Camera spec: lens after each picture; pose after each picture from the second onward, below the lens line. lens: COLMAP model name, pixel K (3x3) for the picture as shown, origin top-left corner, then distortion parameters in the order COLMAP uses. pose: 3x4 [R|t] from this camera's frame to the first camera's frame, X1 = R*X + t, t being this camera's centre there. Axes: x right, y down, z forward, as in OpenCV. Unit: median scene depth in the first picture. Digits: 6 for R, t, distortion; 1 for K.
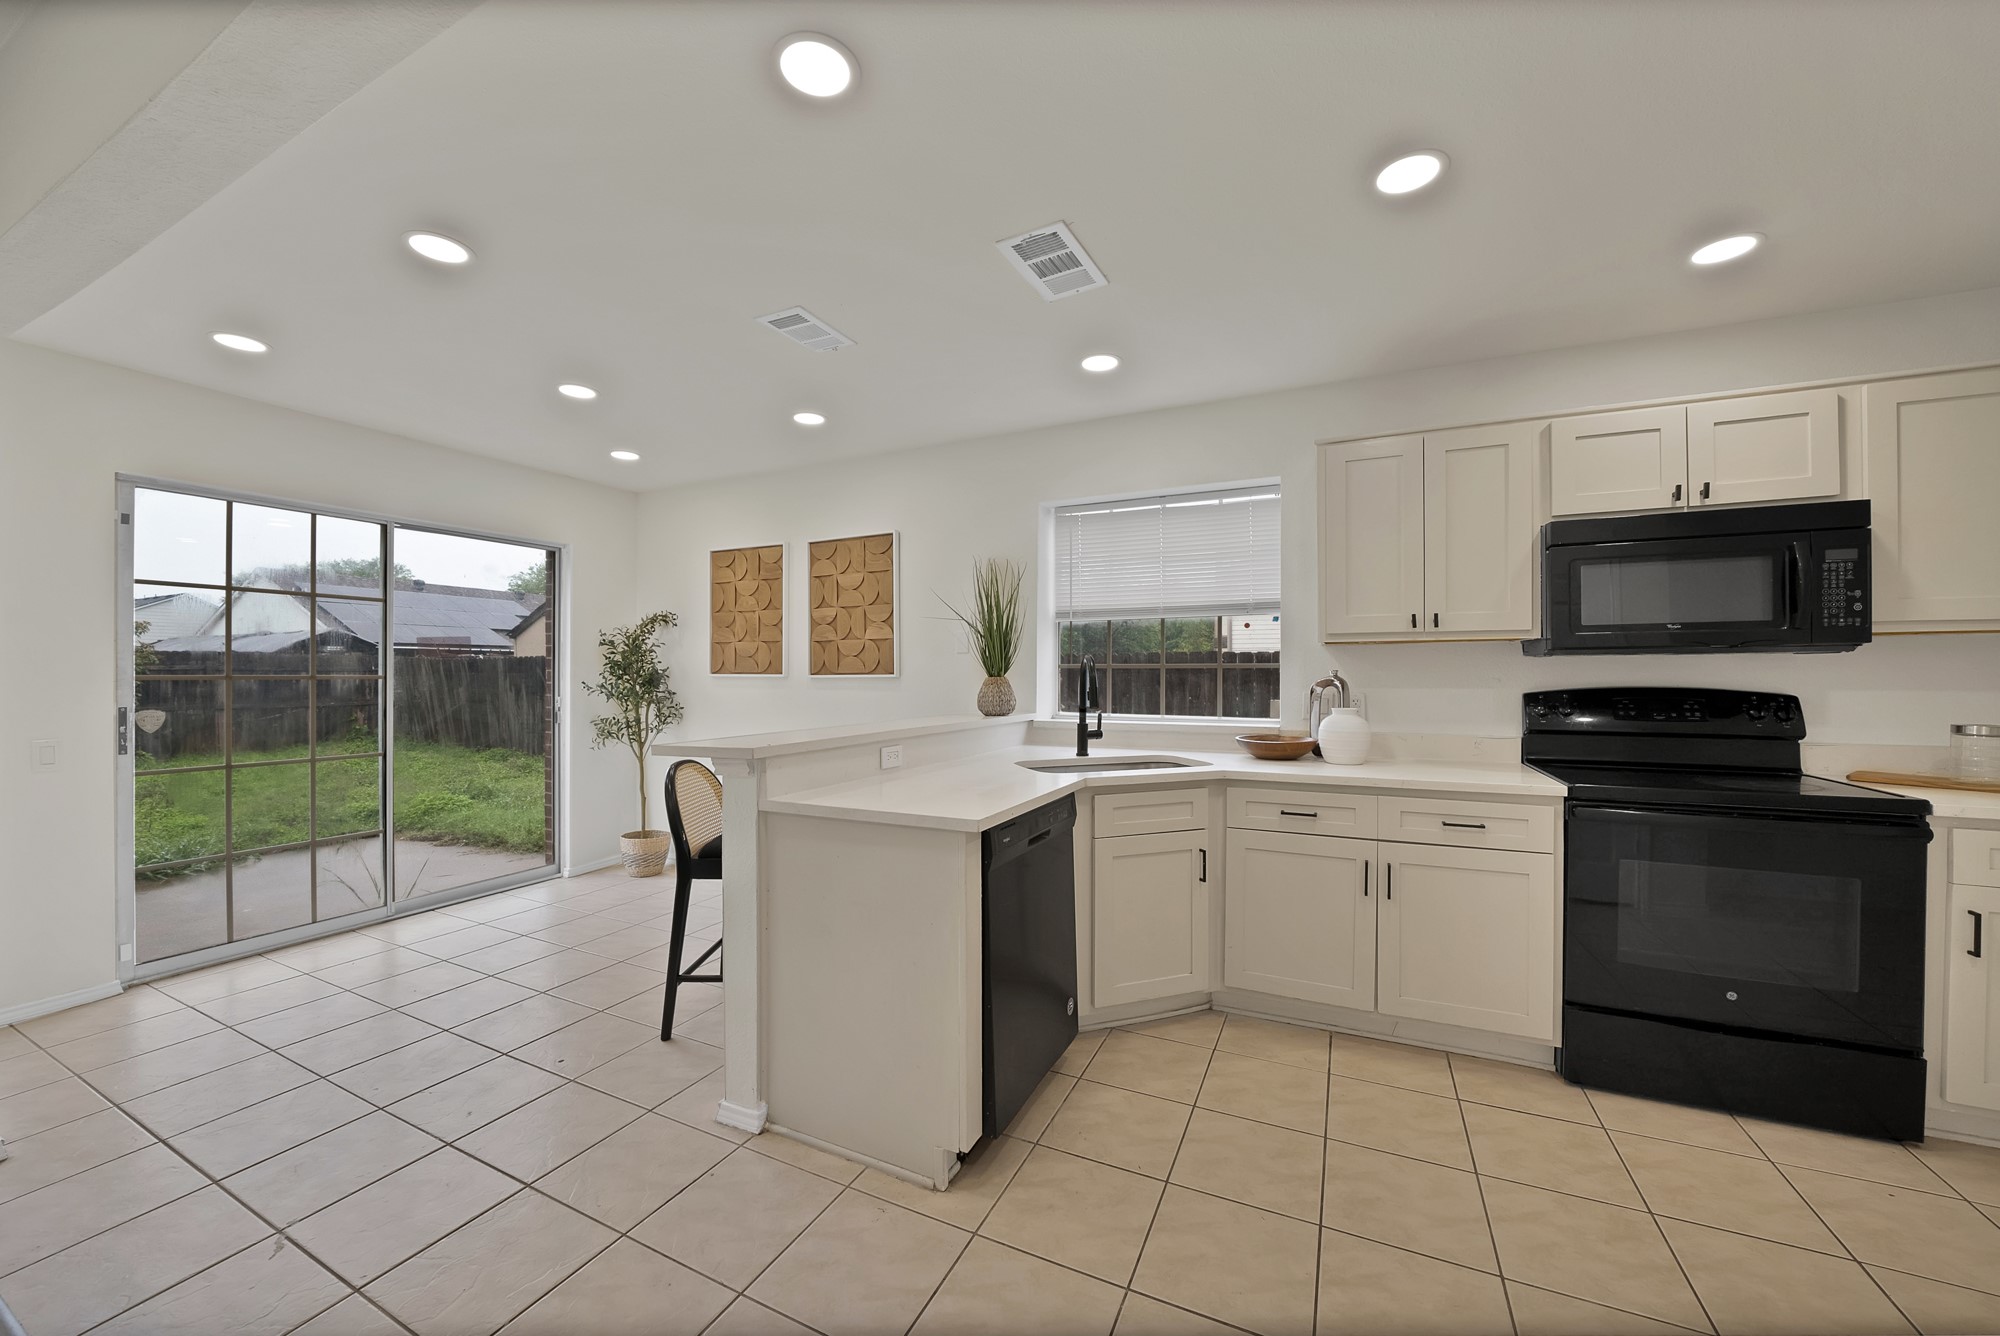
lens RADIAL K [[712.9, 0, 974.1], [0, 712.9, 672.8], [0, 0, 1]] dist [-0.018738, 0.000058]
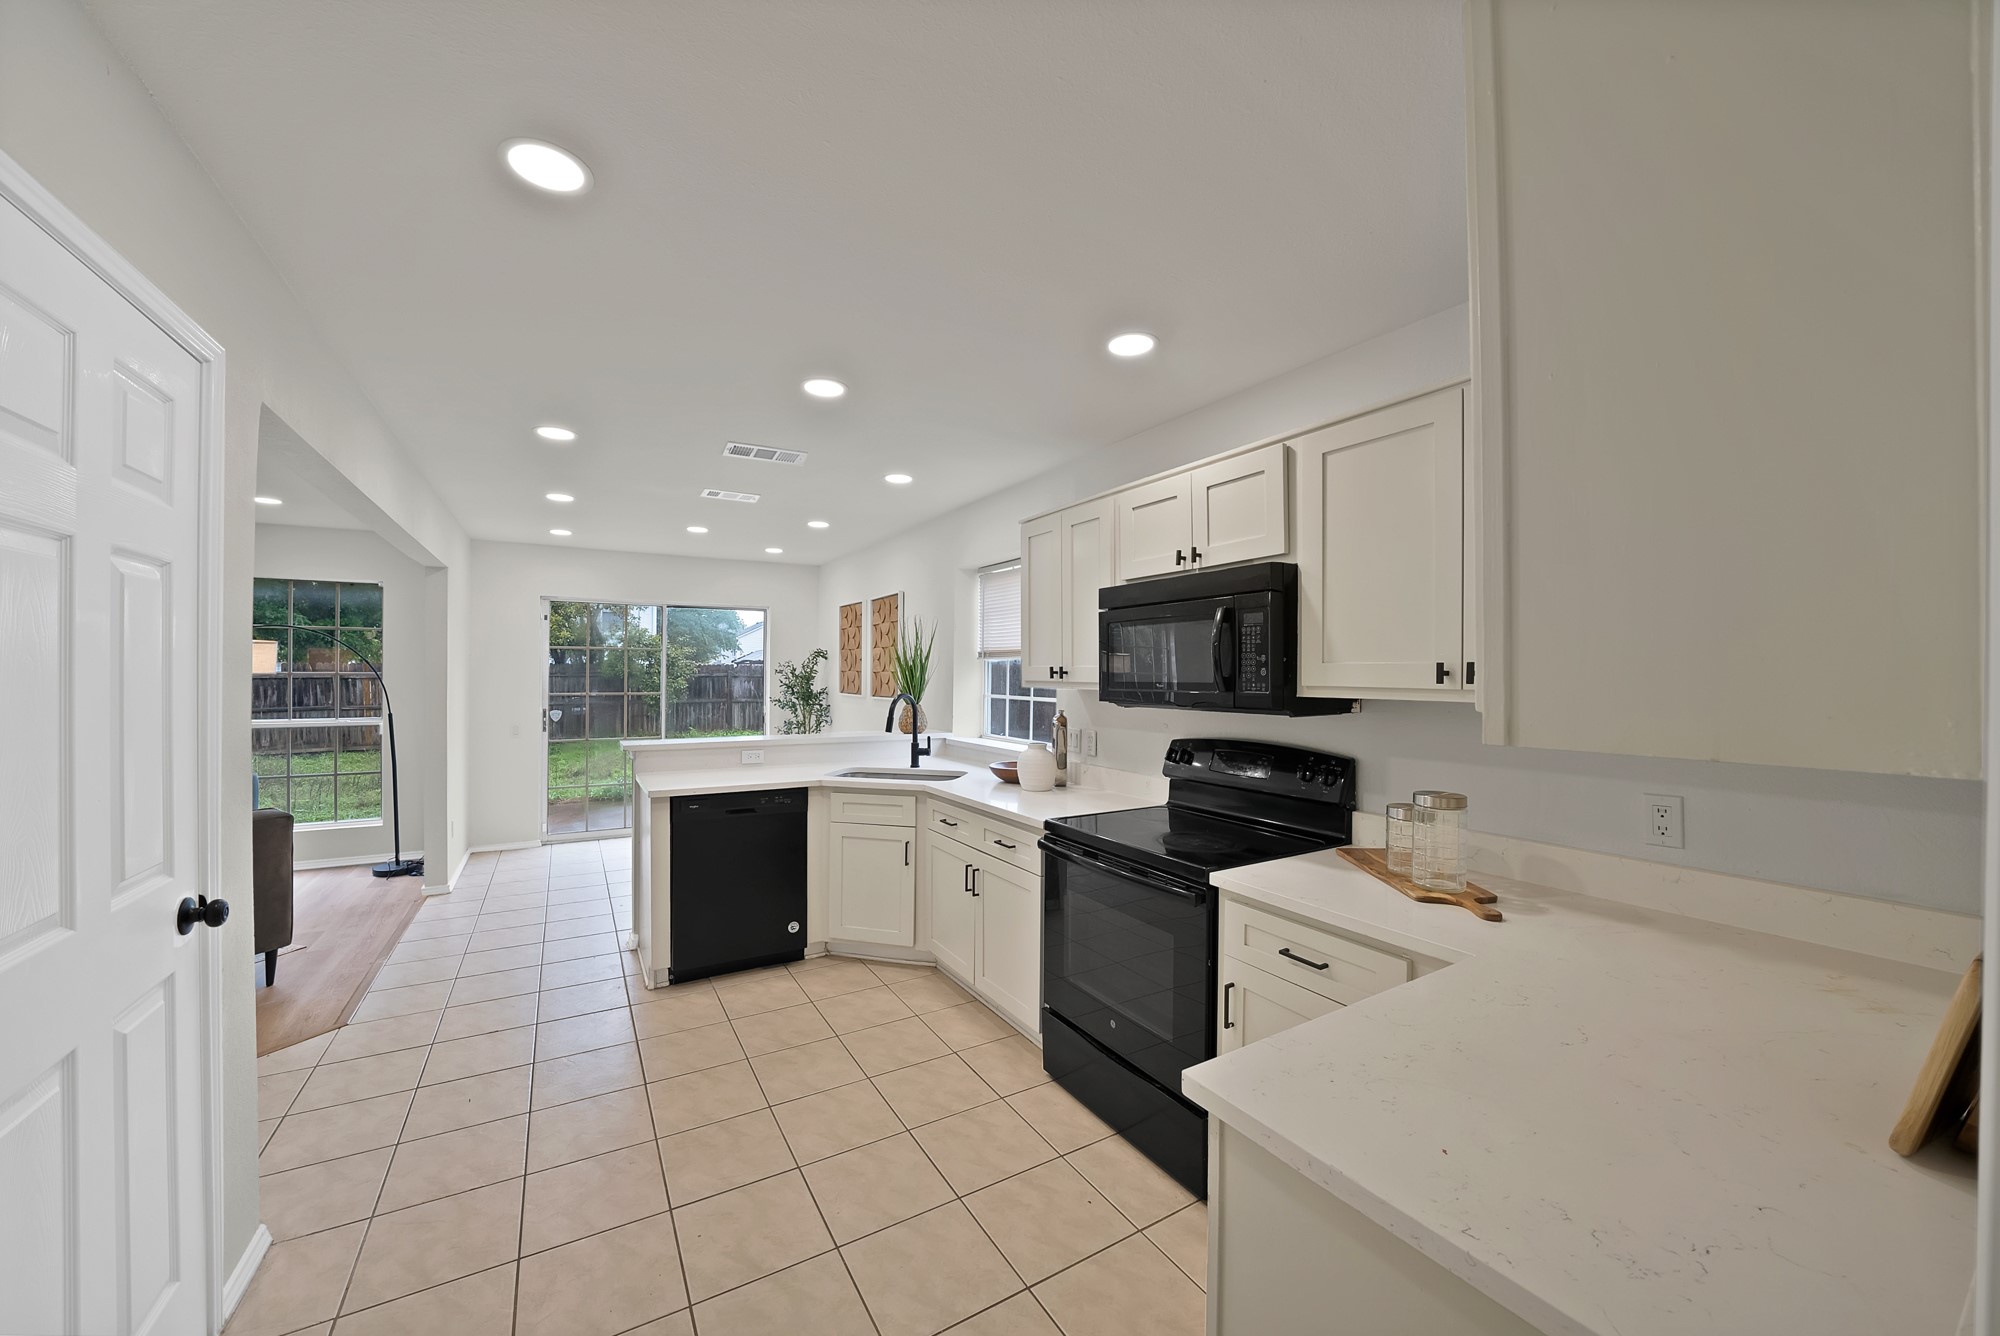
lens RADIAL K [[712.9, 0, 974.1], [0, 712.9, 672.8], [0, 0, 1]] dist [-0.018738, 0.000058]
pose [[0.829769, 0.003289, -0.558098, 0.990455], [-0.004582, 0.999989, -0.000919, -0.060172], [0.558089, 0.003320, 0.829775, -0.042923]]
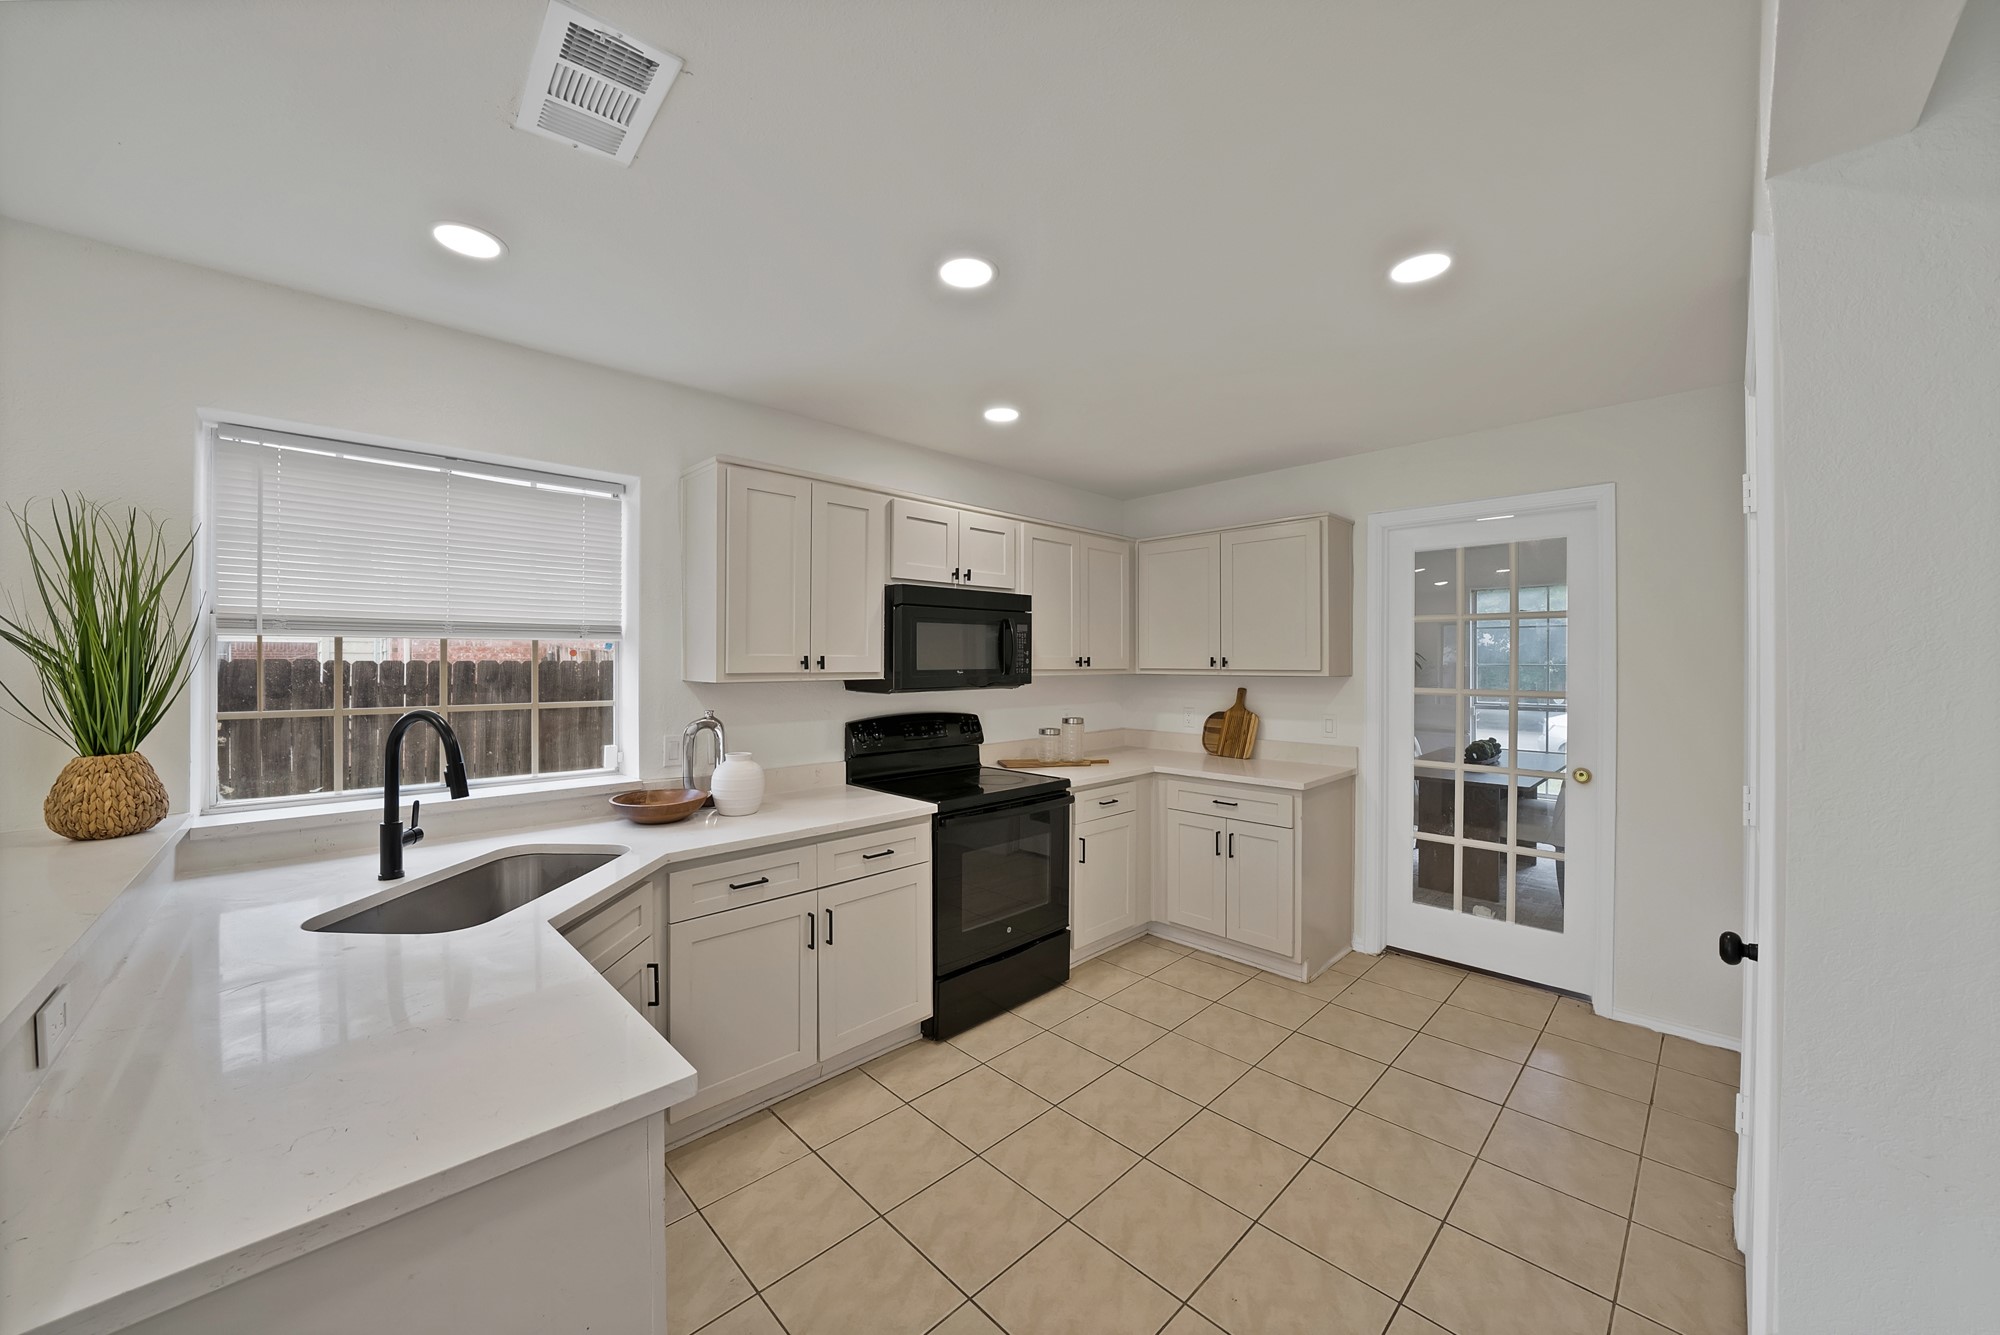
lens RADIAL K [[749.9, 0, 980.5], [0, 749.9, 663.7], [0, 0, 1]] dist [-0.014363, -0.000006]
pose [[0.344027, -0.003749, 0.938952, -0.260076], [0.001490, 0.999993, 0.003447, -0.063502], [-0.938959, 0.000213, 0.344030, 0.331933]]
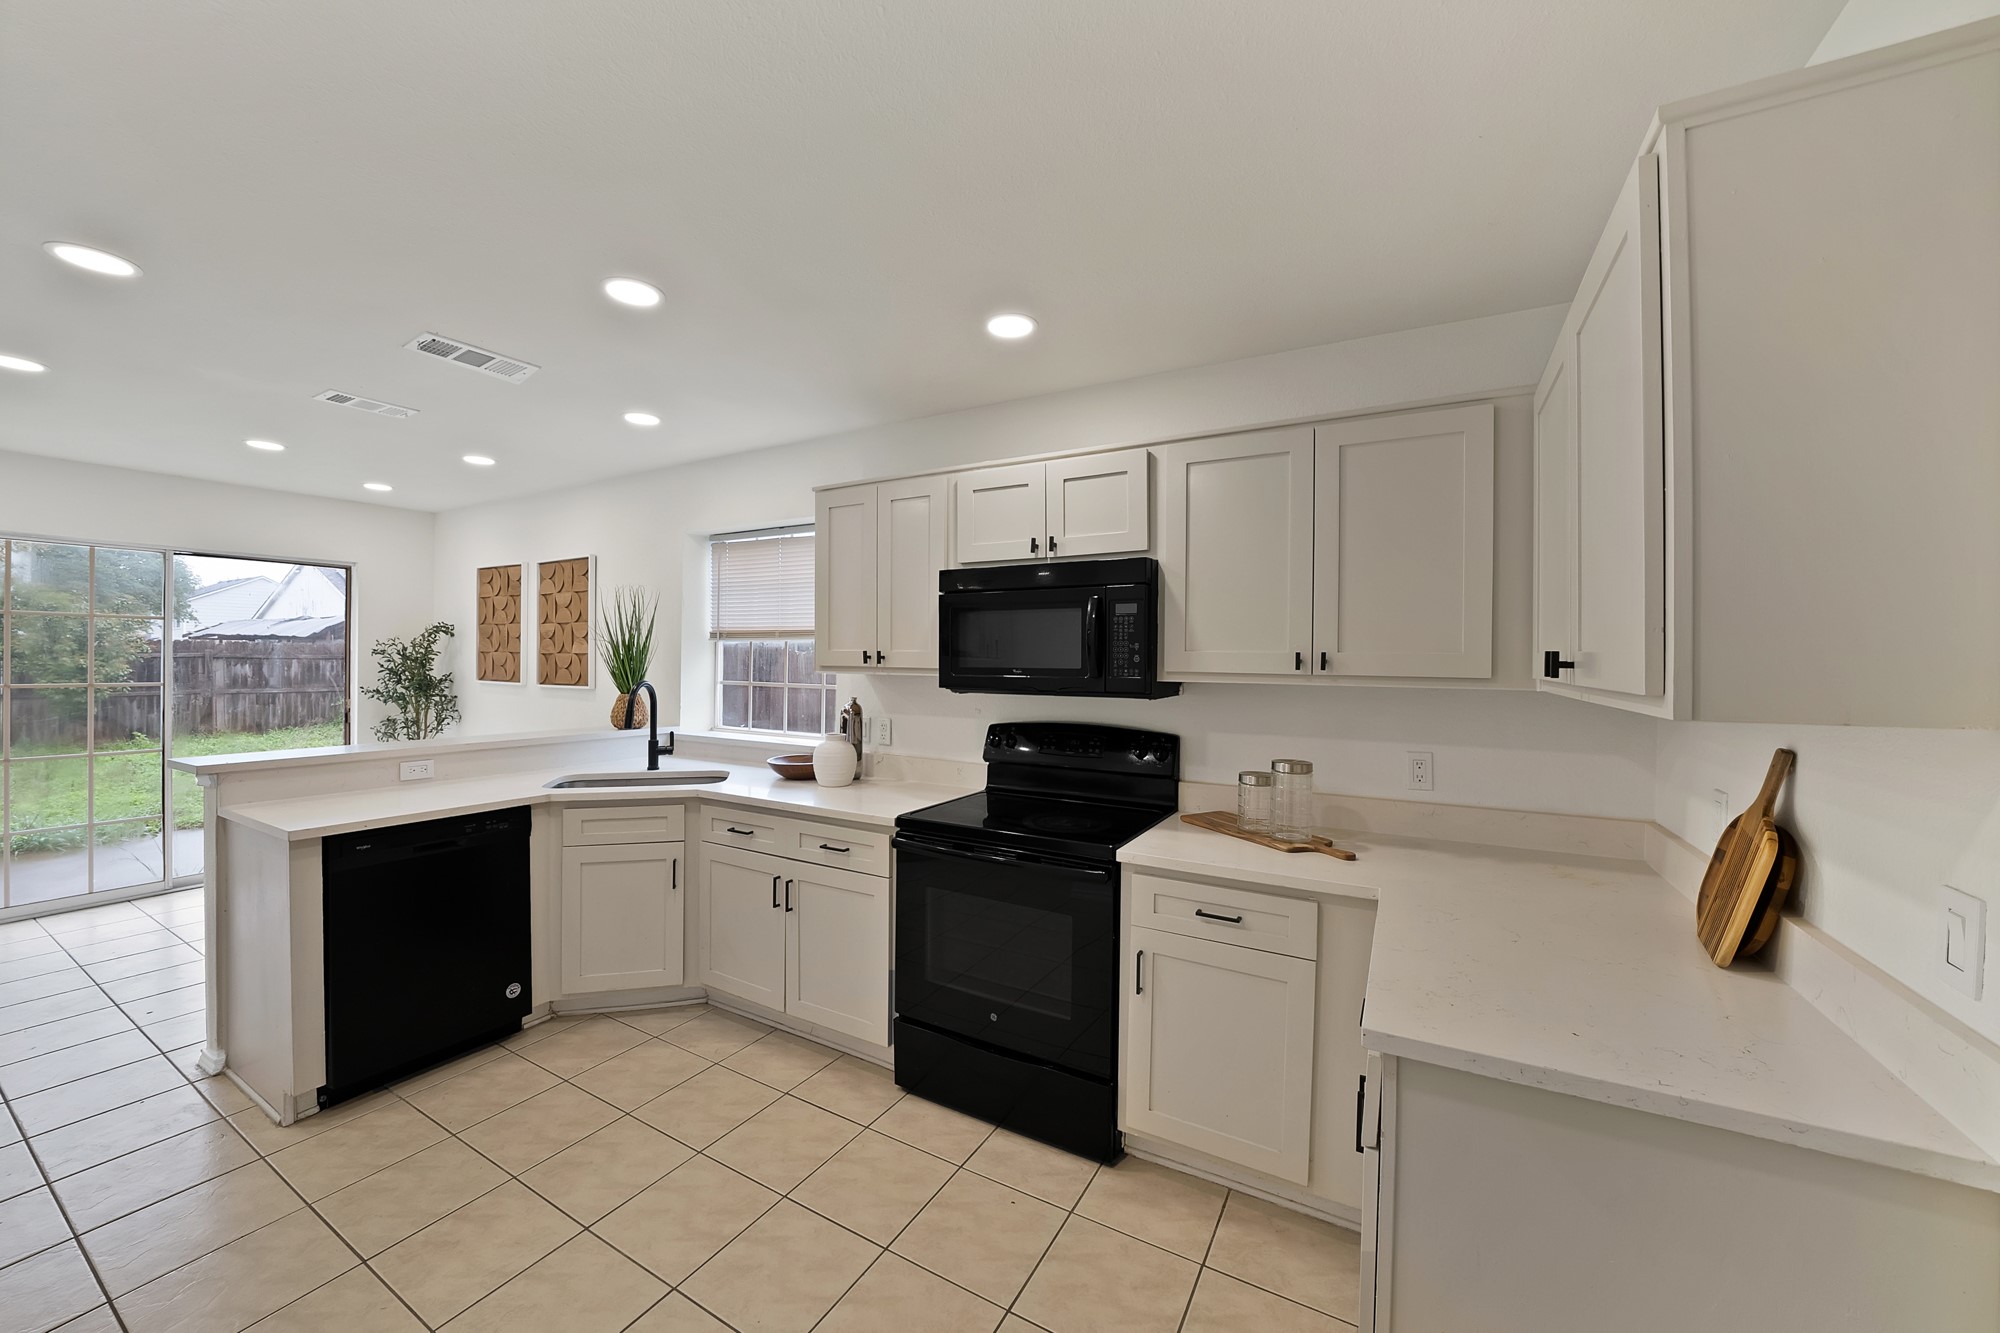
lens RADIAL K [[742.1, 0, 968.0], [0, 742.1, 659.5], [0, 0, 1]] dist [-0.019644, -0.000095]
pose [[0.996378, 0.009537, -0.084495, 0.737261], [-0.009377, 0.999953, 0.002283, -0.062259], [0.084513, -0.001482, 0.996421, -0.100719]]
